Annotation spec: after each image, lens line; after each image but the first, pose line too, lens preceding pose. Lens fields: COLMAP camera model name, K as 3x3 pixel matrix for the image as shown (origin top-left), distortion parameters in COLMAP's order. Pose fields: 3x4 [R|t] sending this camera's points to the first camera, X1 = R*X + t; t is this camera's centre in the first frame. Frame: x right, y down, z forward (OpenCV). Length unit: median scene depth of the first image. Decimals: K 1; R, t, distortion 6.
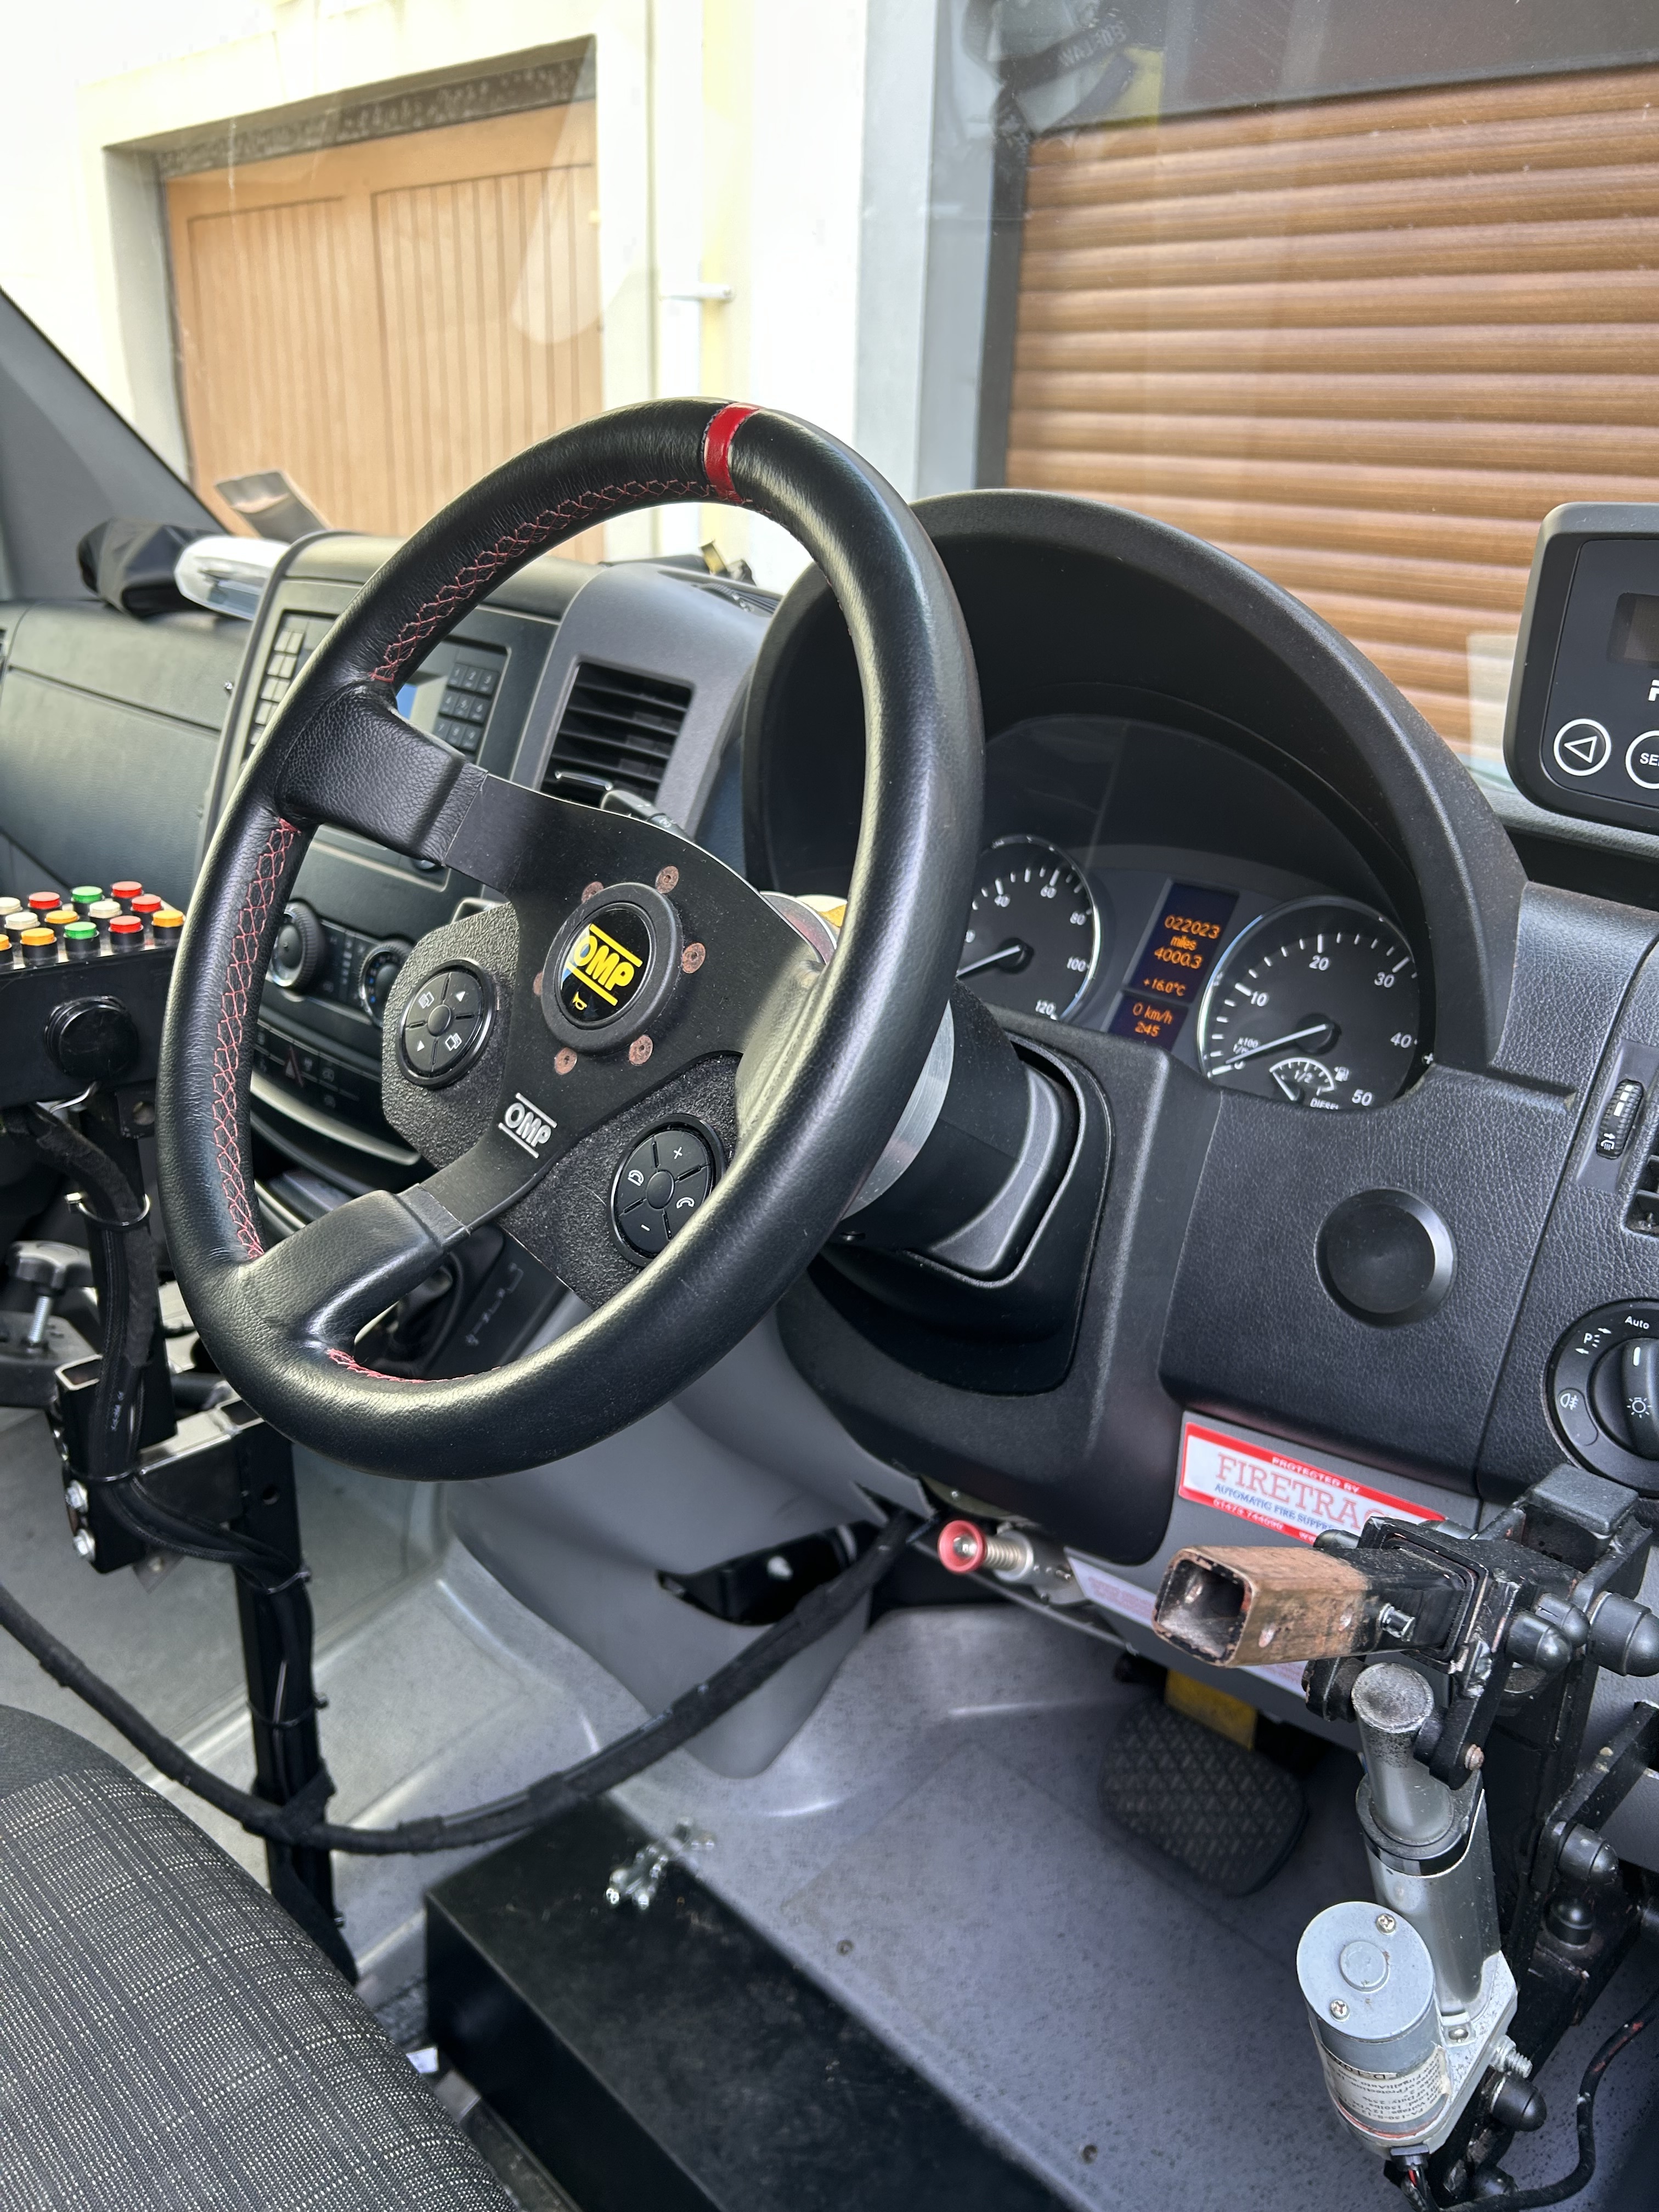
lens RADIAL K [[1723.0, 0, 829.5], [0, 1723.0, 1106.0], [0, 0, 1]] dist [0.000588, -0.001559]
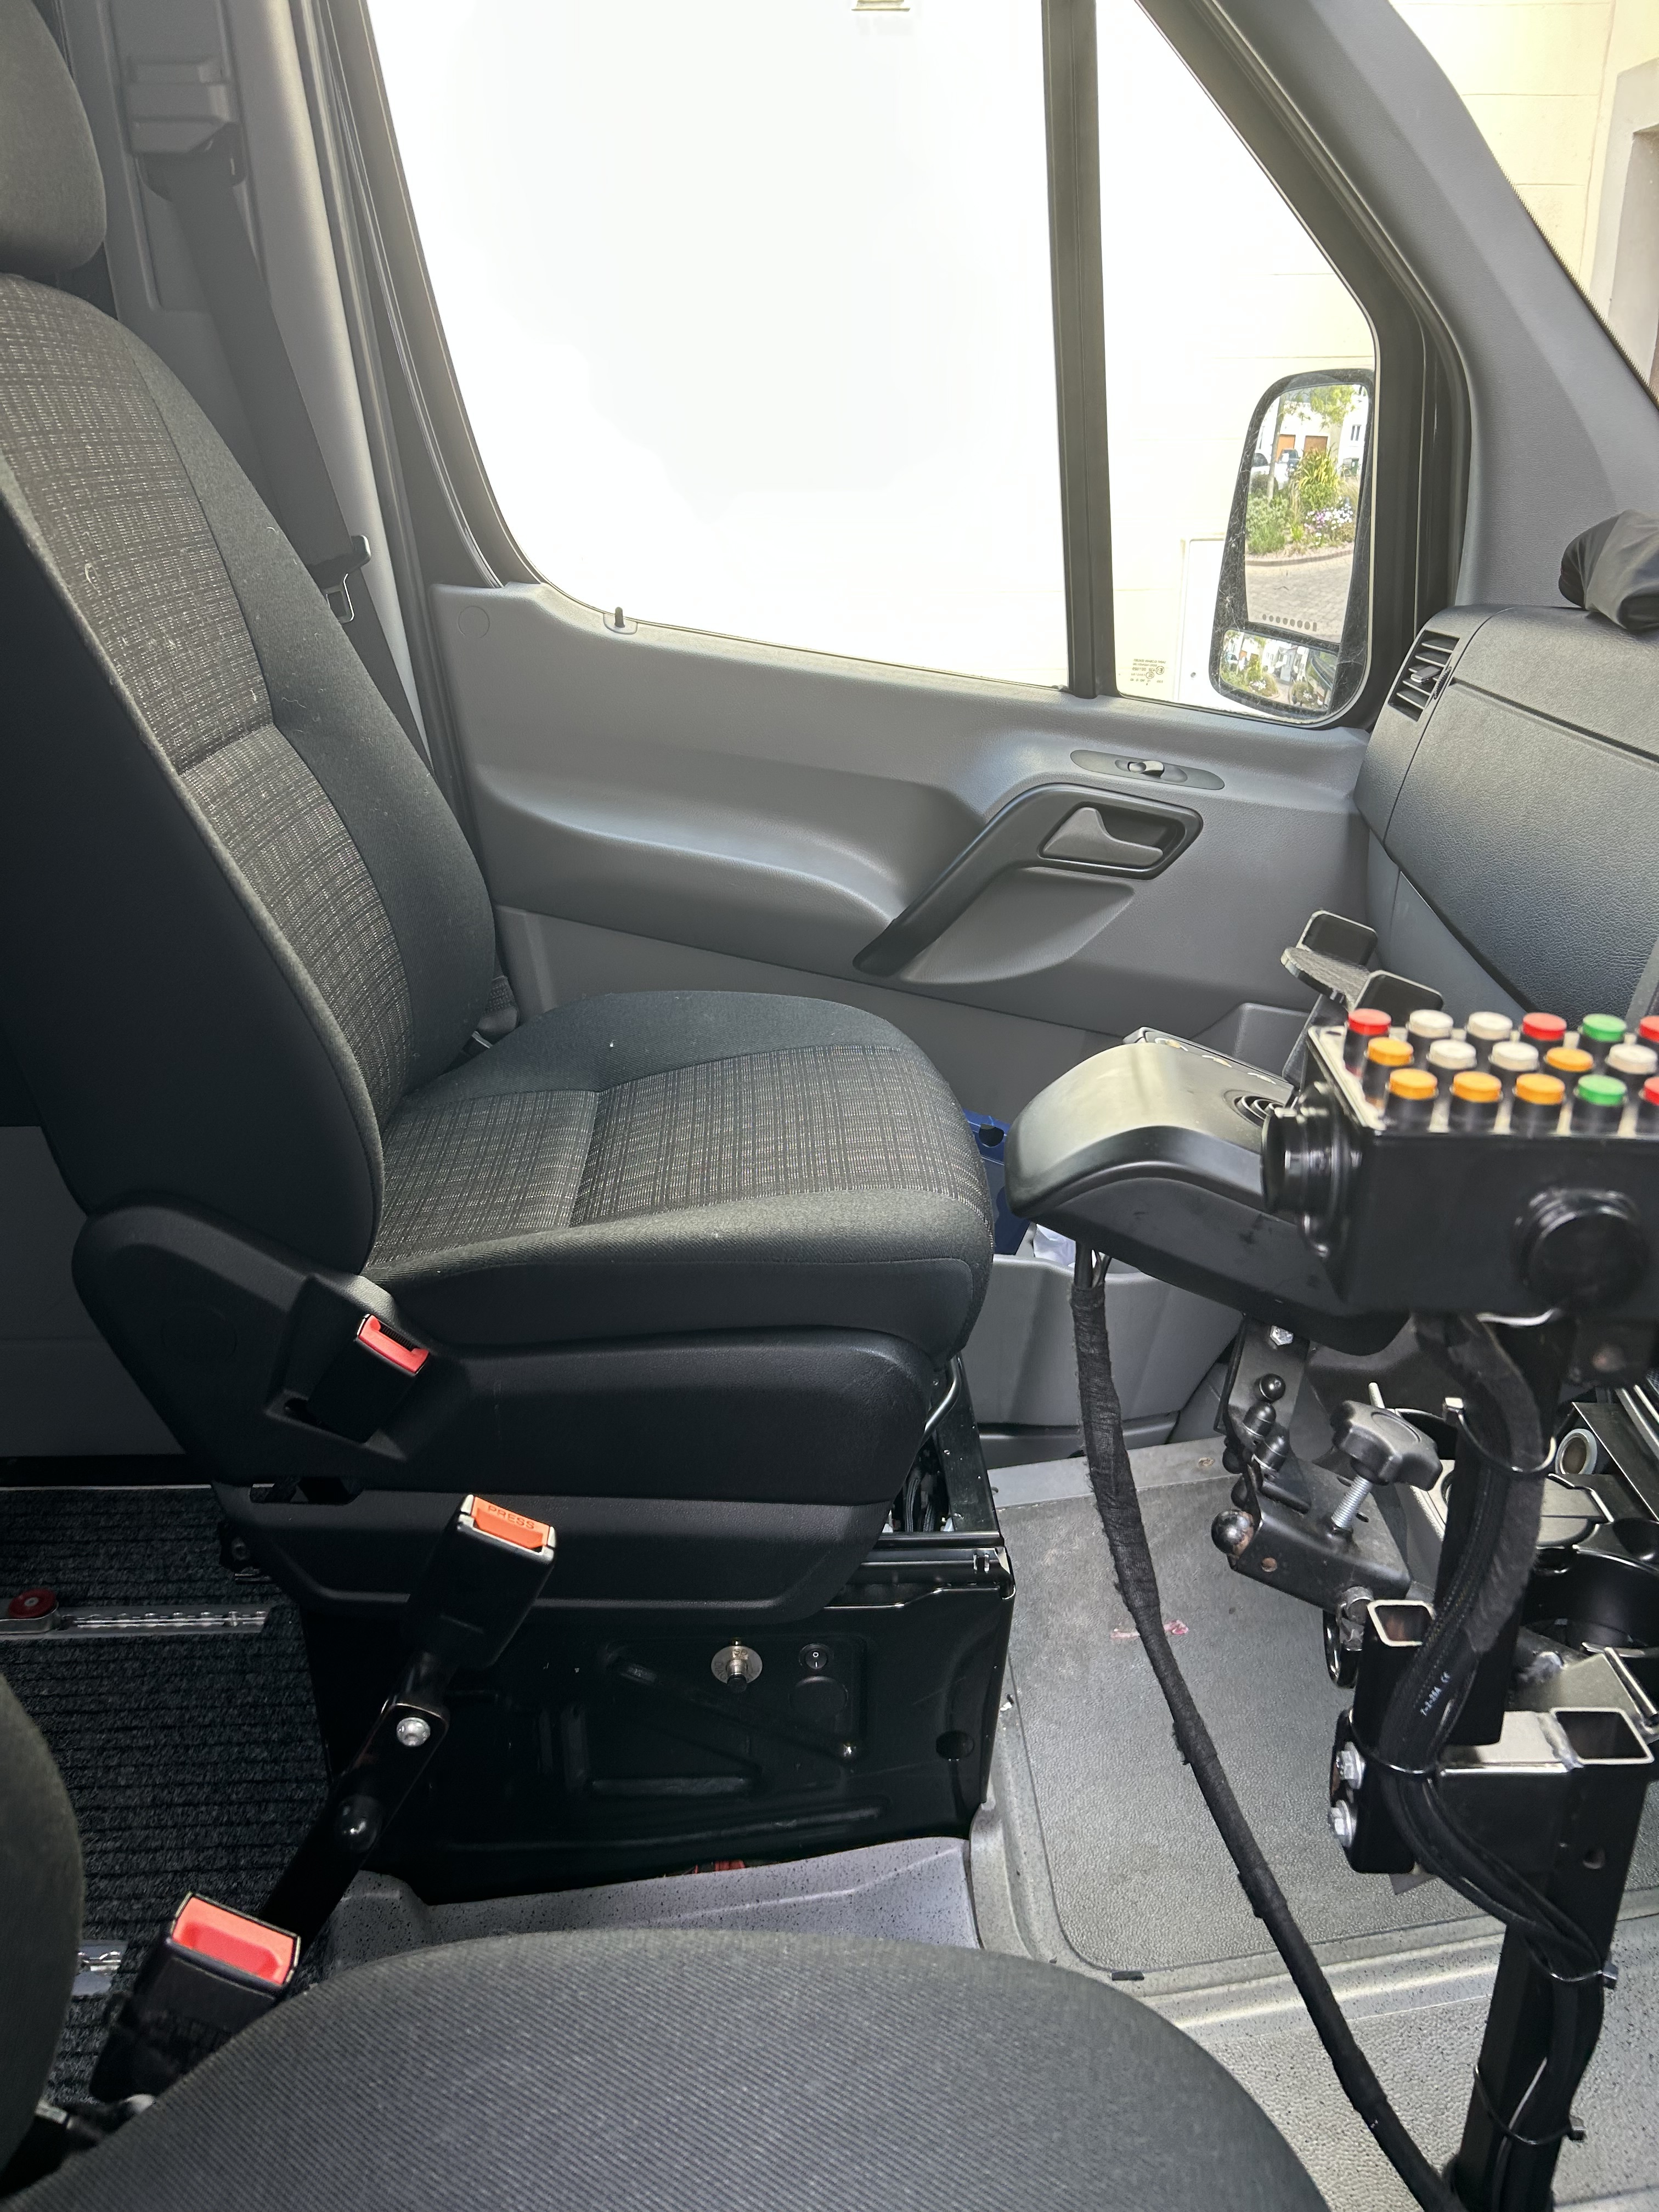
lens RADIAL K [[1723.0, 0, 829.5], [0, 1723.0, 1106.0], [0, 0, 1]] dist [0.000588, -0.001559]
pose [[0.745915, 0.222839, -0.627657, -0.182097], [-0.226448, 0.971081, 0.075653, -0.061515], [0.626364, 0.085701, 0.774805, 0.218426]]
